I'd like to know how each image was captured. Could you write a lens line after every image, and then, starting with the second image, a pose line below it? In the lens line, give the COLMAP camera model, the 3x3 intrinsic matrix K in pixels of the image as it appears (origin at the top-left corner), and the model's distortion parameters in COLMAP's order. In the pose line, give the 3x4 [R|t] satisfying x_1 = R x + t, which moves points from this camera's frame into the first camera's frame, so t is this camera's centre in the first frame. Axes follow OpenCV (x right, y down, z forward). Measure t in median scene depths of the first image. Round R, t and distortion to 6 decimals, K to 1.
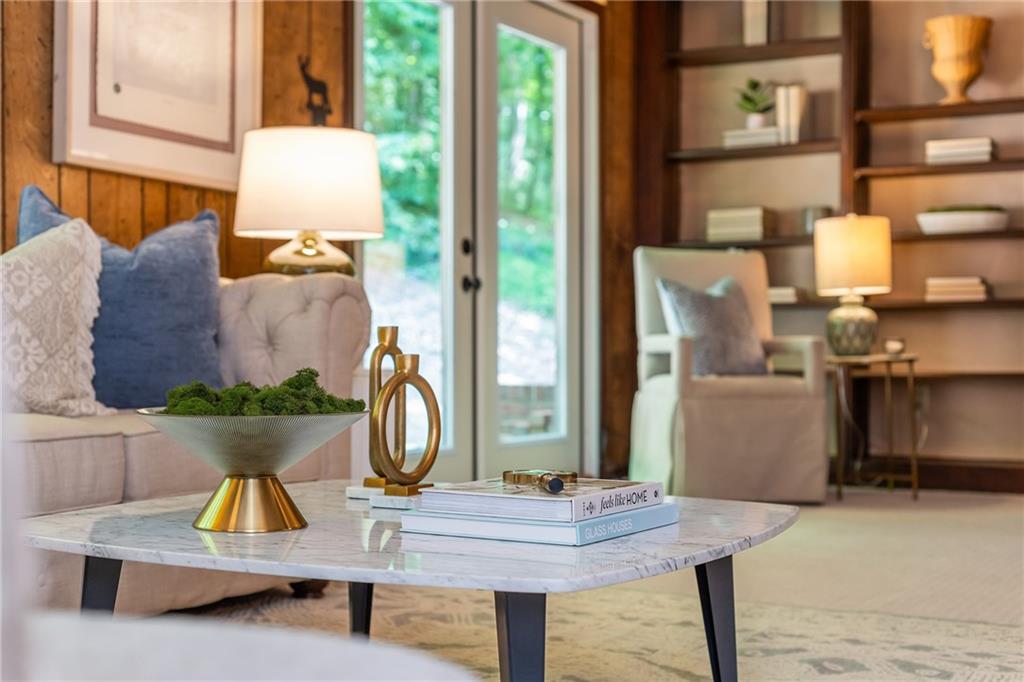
lens RADIAL K [[1496.6, 0, 514.3], [0, 1496.6, 340.0], [0, 0, 1]] dist [0.005621, 0.000000]
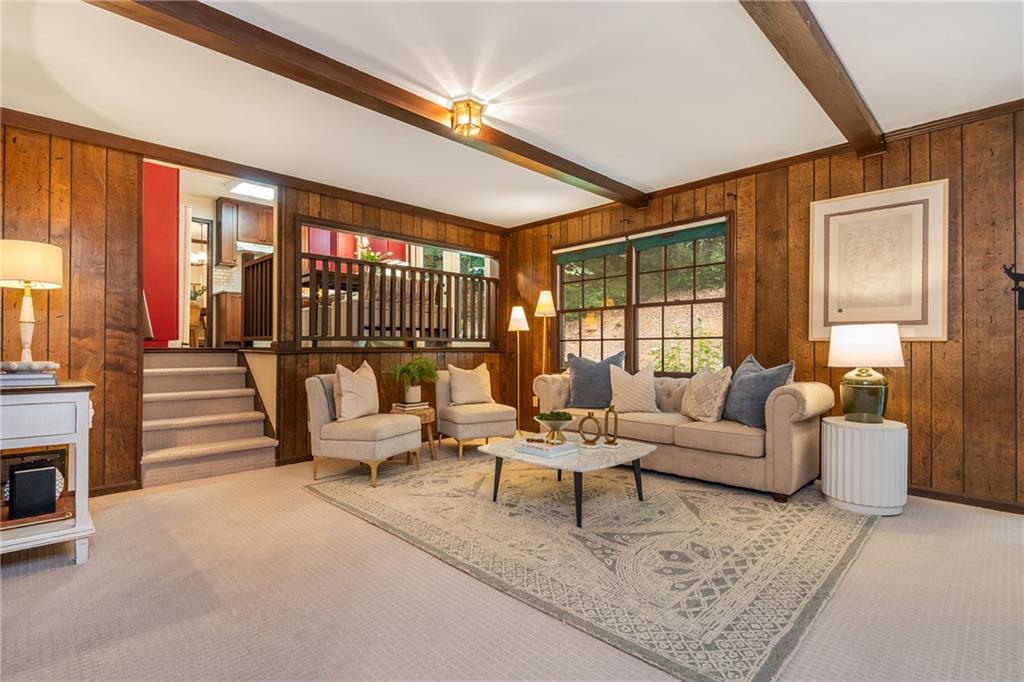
lens RADIAL K [[495.0, 0, 512.3], [0, 495.0, 345.6], [0, 0, 1]] dist [0.000645, -0.000026]
pose [[-0.285685, -0.007832, -0.958292, 0.651168], [0.002963, 0.999955, -0.009056, -0.081956], [0.958319, -0.005427, -0.285649, 0.573343]]
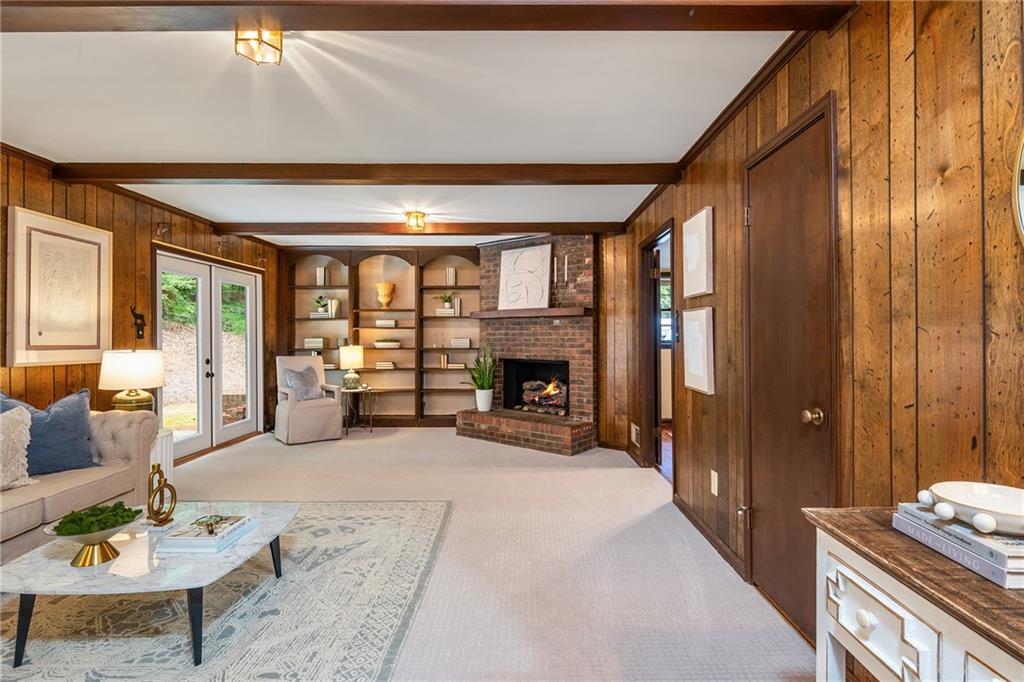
lens RADIAL K [[495.0, 0, 516.5], [0, 495.0, 338.6], [0, 0, 1]] dist [0.000645, -0.000026]
pose [[0.878350, -0.004739, 0.477994, 0.040671], [-0.000702, 0.999937, 0.011205, -0.142421], [-0.478017, -0.010178, 0.878291, -0.121103]]
